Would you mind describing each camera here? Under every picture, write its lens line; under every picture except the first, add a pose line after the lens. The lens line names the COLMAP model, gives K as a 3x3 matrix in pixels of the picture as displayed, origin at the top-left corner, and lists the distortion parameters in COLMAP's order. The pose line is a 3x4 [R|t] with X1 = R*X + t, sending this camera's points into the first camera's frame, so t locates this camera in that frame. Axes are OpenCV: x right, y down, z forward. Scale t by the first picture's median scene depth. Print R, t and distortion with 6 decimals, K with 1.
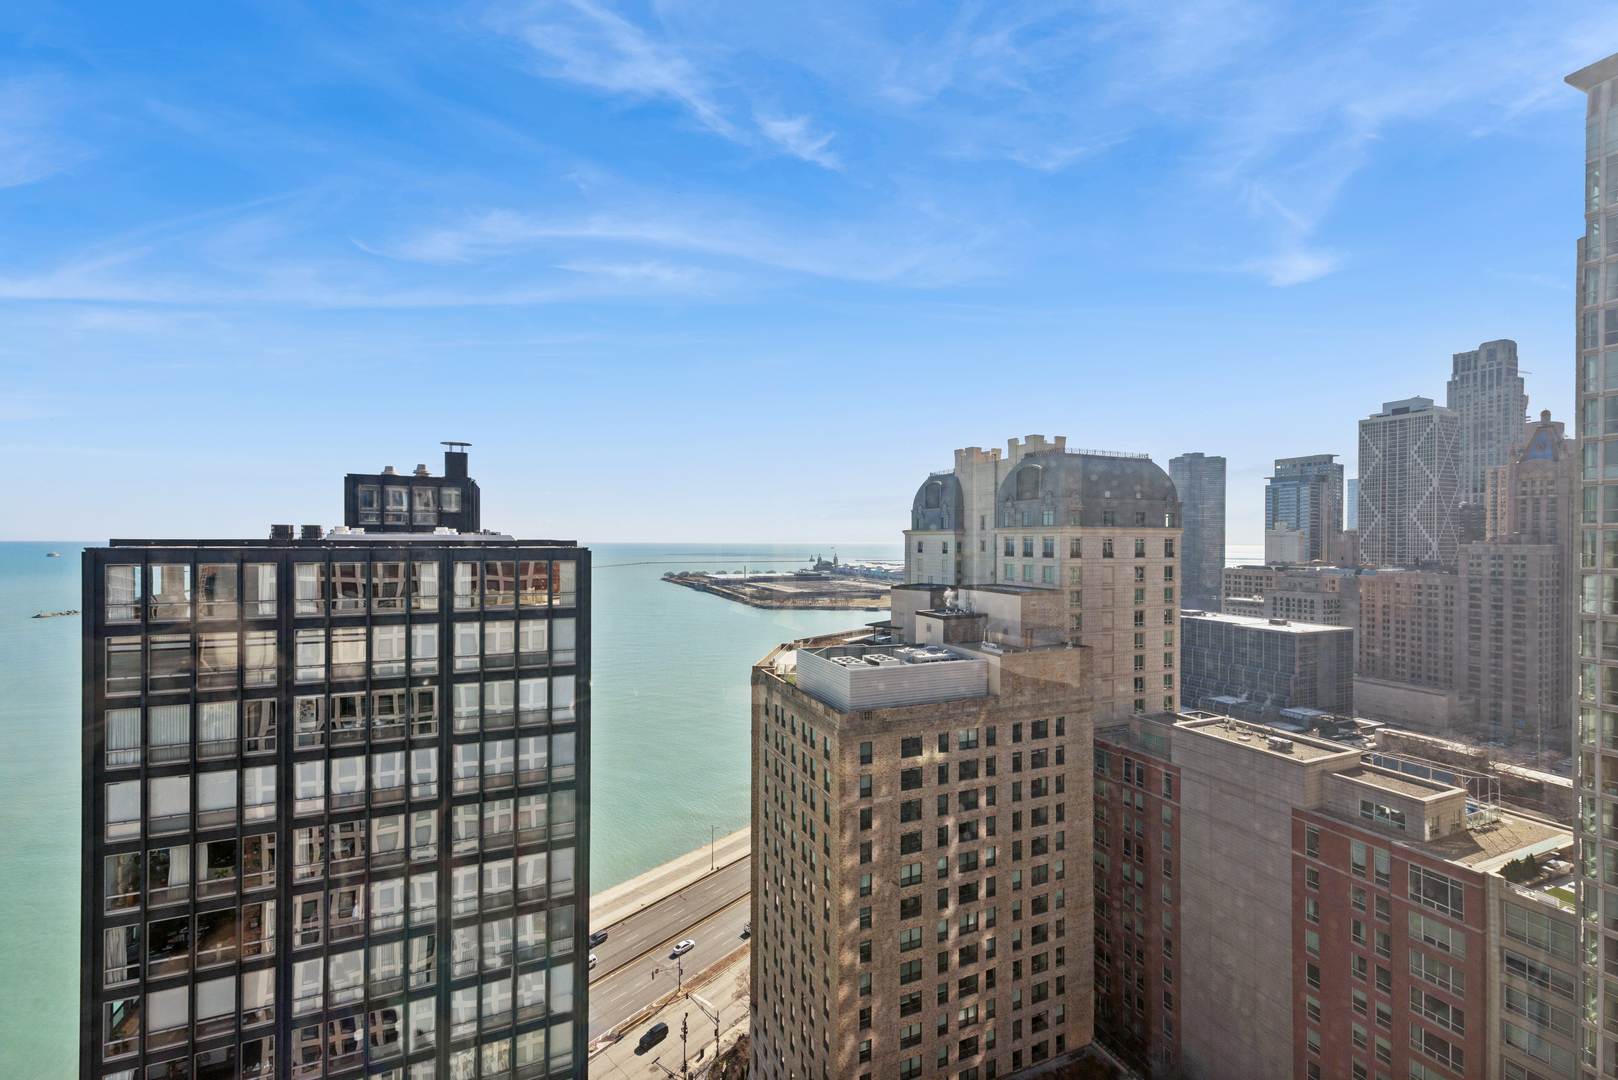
lens RADIAL K [[641.1, 0, 804.9], [0, 641.1, 541.6], [0, 0, 1]] dist [0.012890, -0.002969]
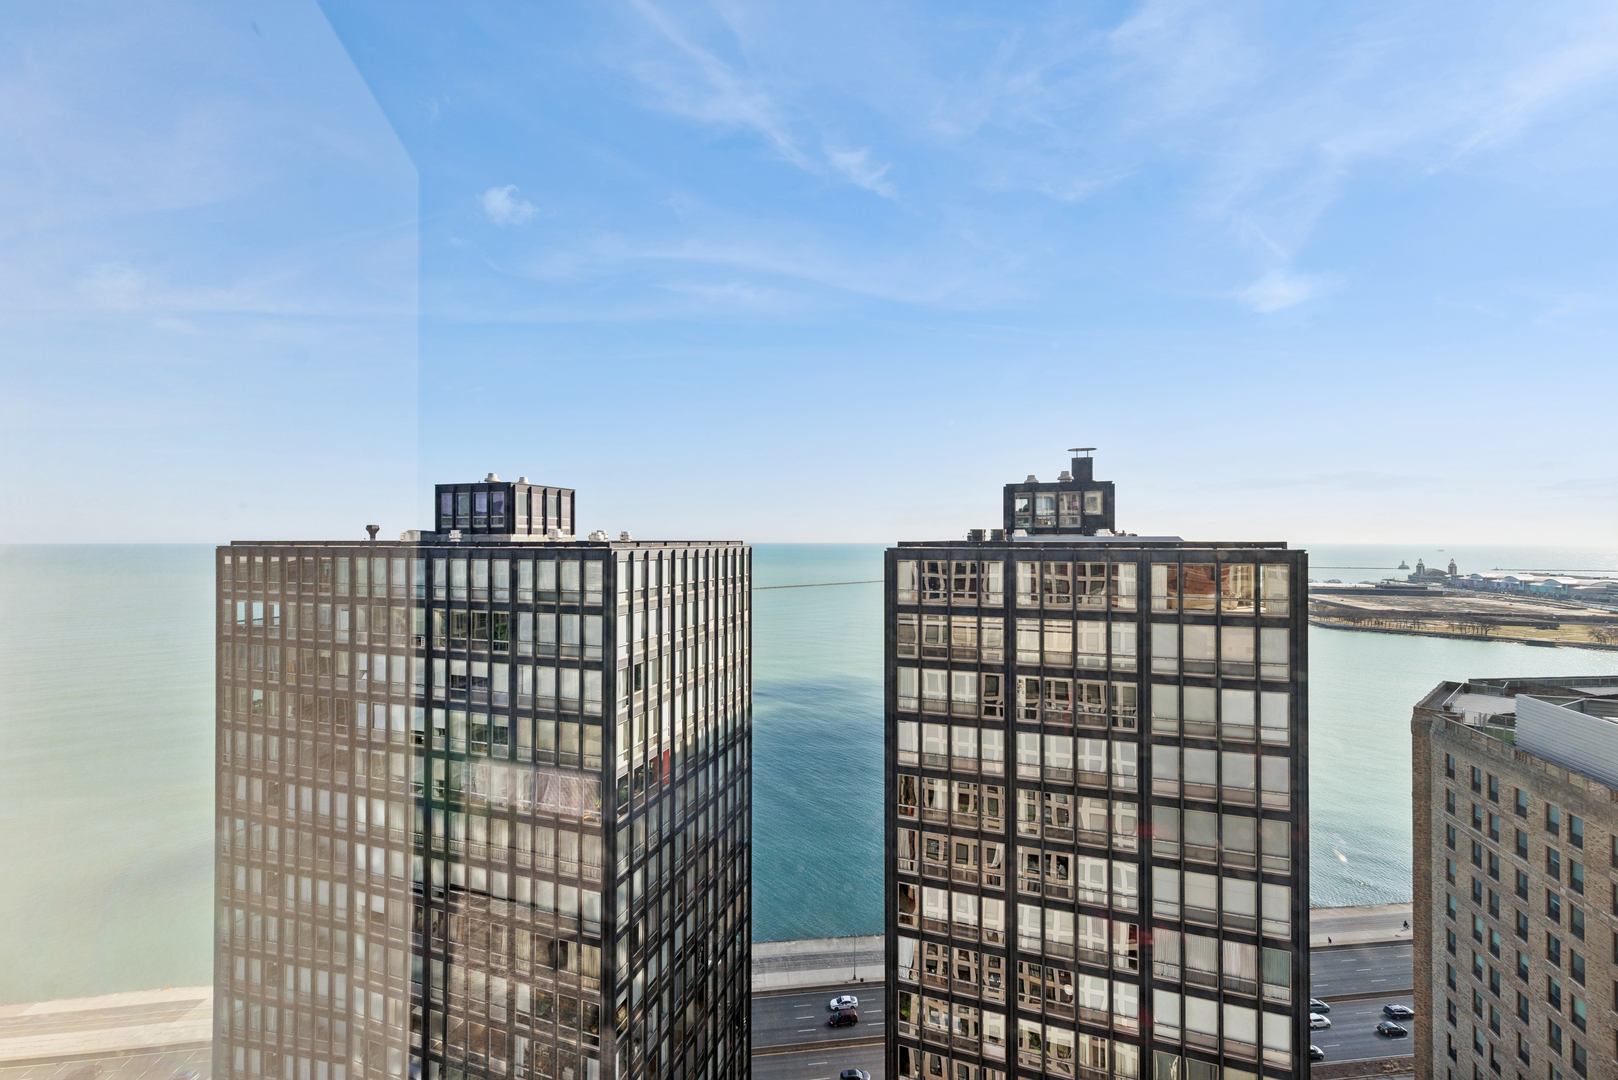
lens RADIAL K [[641.1, 0, 805.2], [0, 641.1, 541.2], [0, 0, 1]] dist [0.012890, -0.002969]
pose [[0.744865, -0.002259, -0.667212, -0.276075], [0.001316, 0.999997, -0.001917, -0.001549], [0.667214, 0.000550, 0.744866, -0.116434]]
